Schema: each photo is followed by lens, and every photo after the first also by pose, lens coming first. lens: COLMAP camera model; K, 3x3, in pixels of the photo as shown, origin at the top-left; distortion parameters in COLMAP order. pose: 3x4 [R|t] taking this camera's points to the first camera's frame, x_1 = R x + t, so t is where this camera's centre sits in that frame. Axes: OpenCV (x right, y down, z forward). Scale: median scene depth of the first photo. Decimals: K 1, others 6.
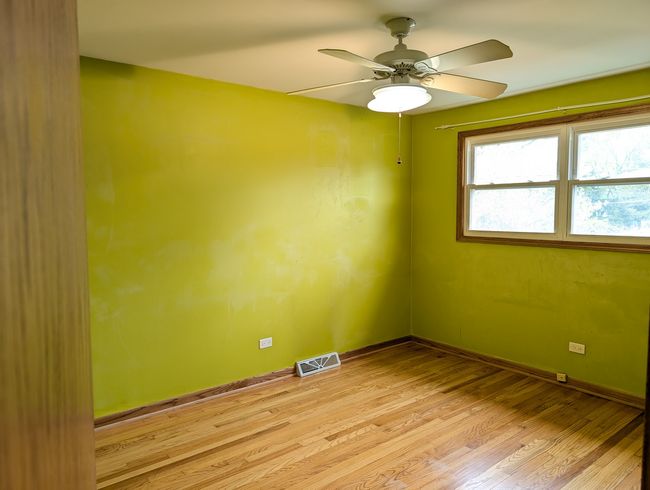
lens RADIAL K [[460.6, 0, 325.0], [0, 460.6, 245.0], [0, 0, 1]] dist [0.005364, 0.001510]
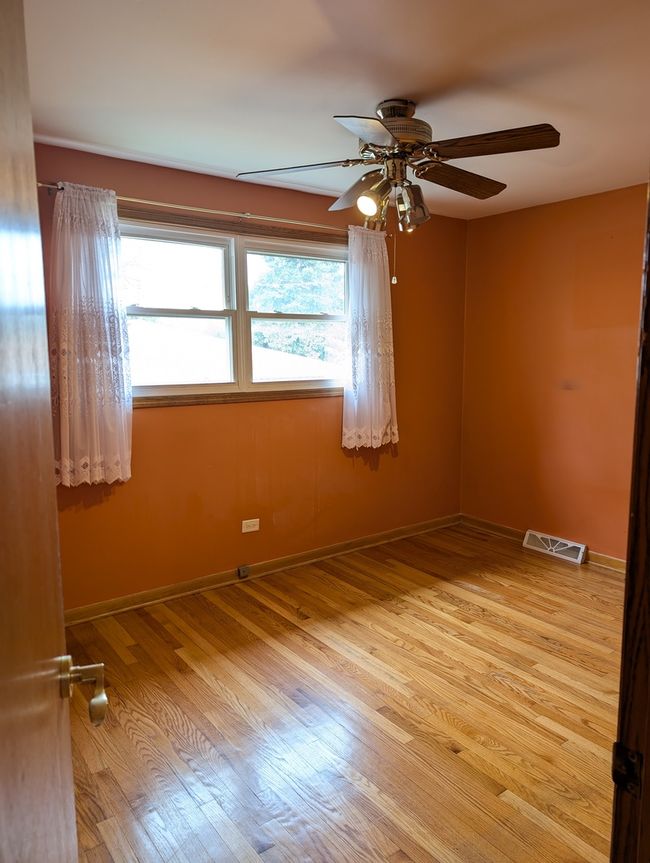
lens RADIAL K [[611.5, 0, 325.0], [0, 611.5, 431.5], [0, 0, 1]] dist [0.005364, 0.001510]
pose [[0.037611, -0.130108, 0.990786, -0.477377], [0.075475, 0.989026, 0.127011, -0.061804], [-0.996438, 0.070003, 0.047018, 0.816315]]
